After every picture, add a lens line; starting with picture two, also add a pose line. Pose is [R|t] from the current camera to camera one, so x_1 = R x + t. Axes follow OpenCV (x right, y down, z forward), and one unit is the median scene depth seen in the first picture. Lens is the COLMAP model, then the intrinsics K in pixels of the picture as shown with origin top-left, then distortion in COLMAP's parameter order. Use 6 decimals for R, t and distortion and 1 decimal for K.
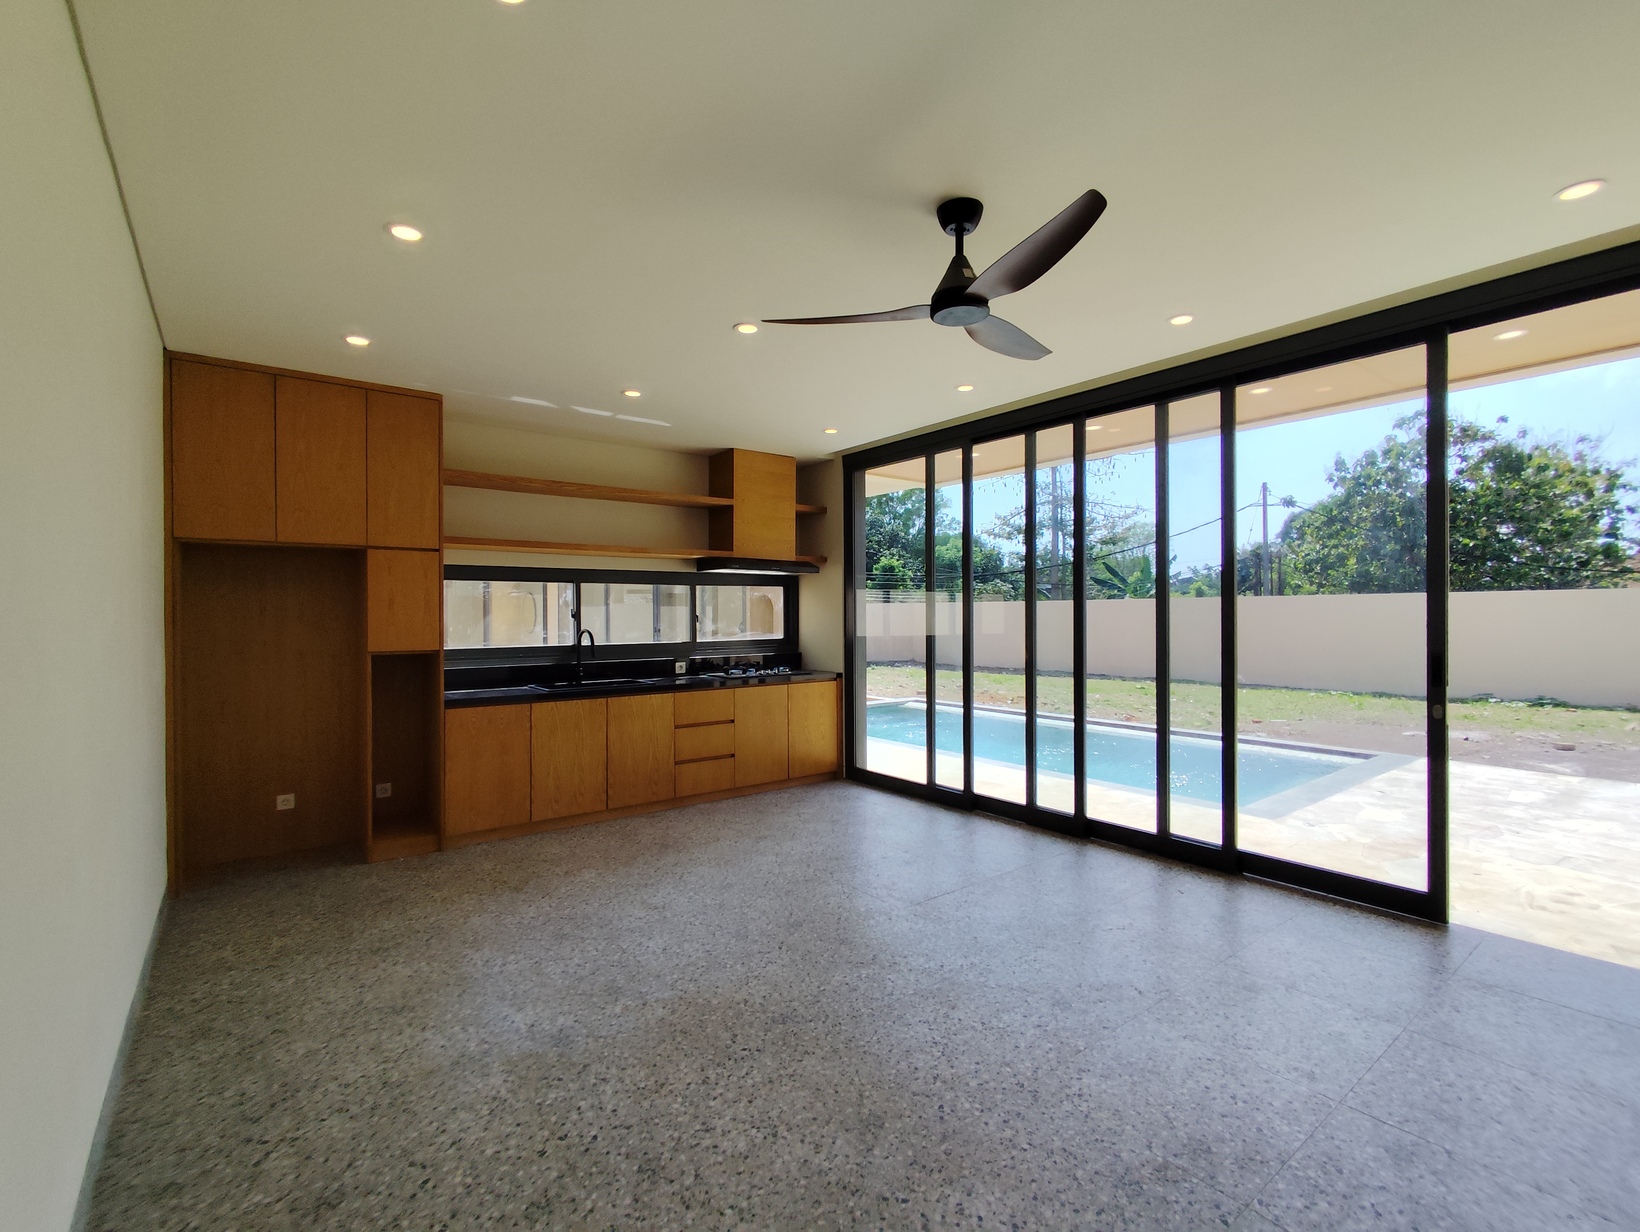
lens RADIAL K [[750.2, 0, 820.0], [0, 750.2, 616.0], [0, 0, 1]] dist [-0.000357, 0.000152]
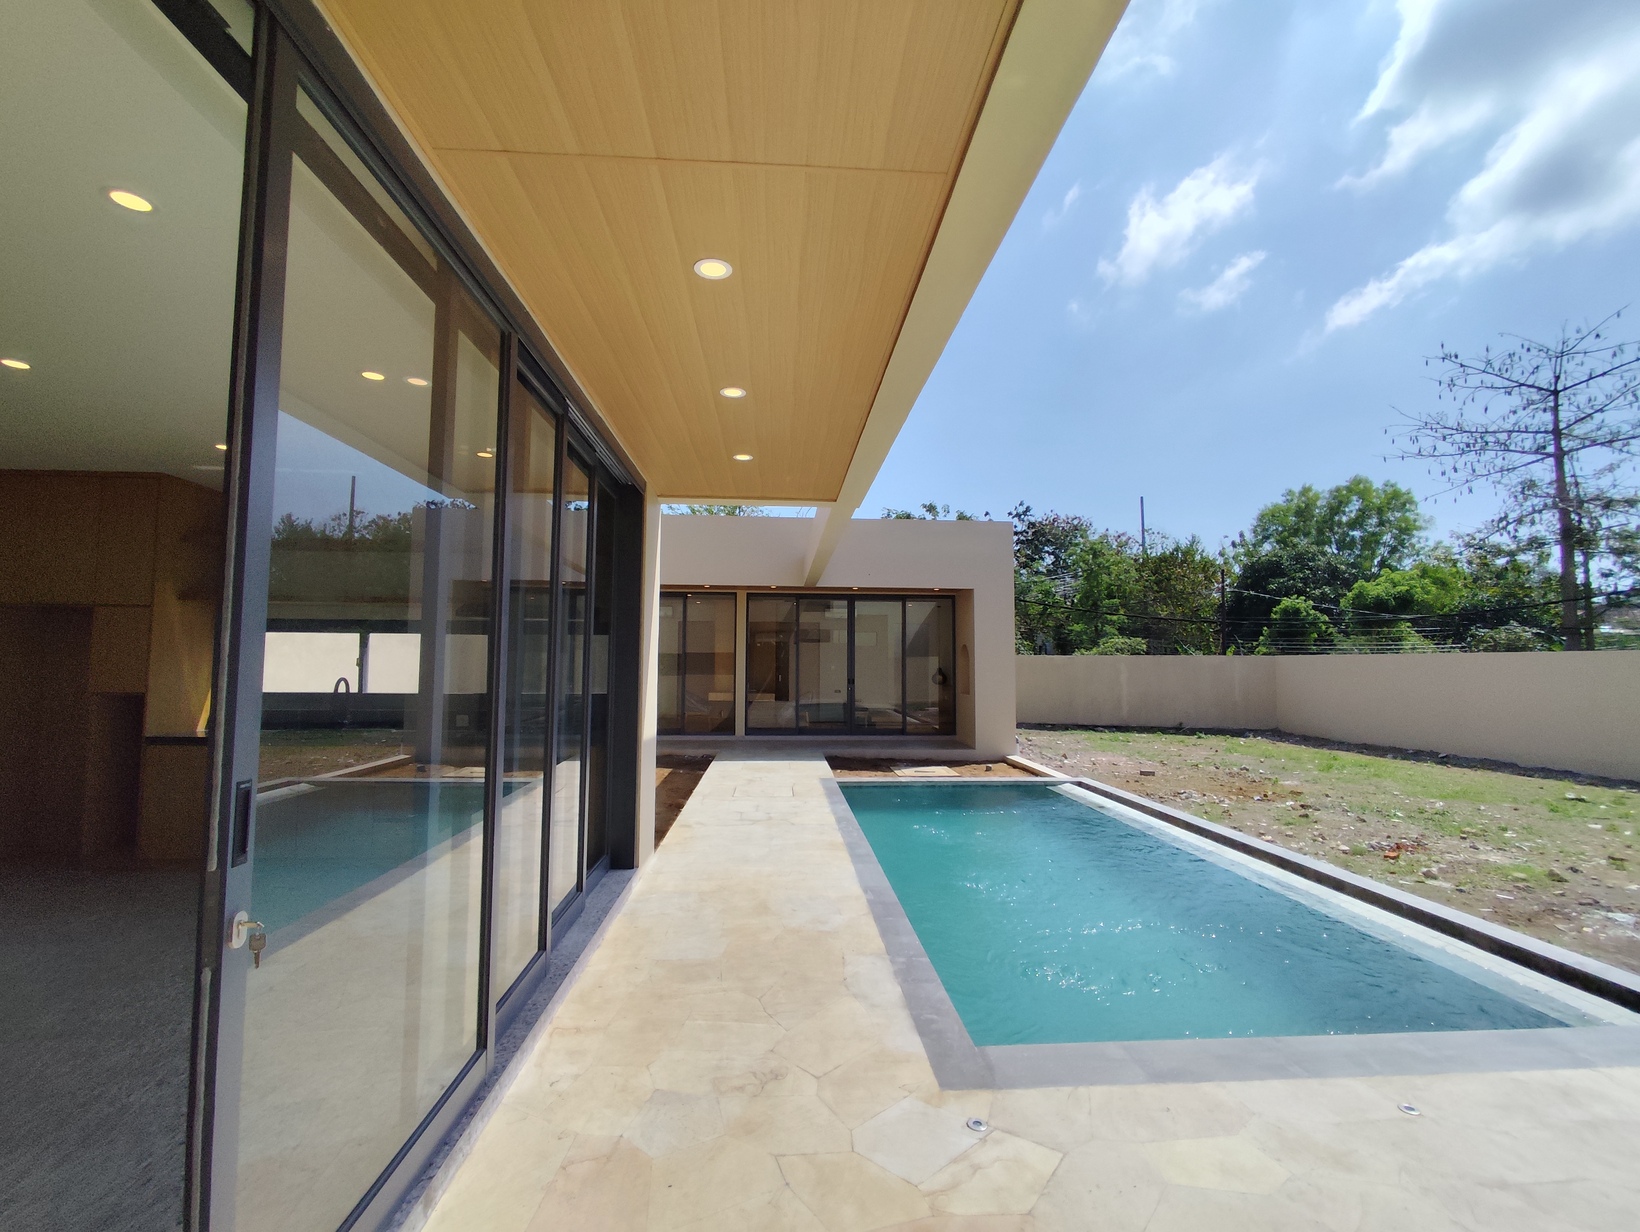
lens RADIAL K [[750.2, 0, 820.0], [0, 750.2, 616.0], [0, 0, 1]] dist [-0.000357, 0.000152]
pose [[0.829875, -0.021199, -0.557546, 0.807746], [-0.016528, 0.997905, -0.062543, -0.012190], [0.557704, 0.061118, 0.827787, 0.514243]]
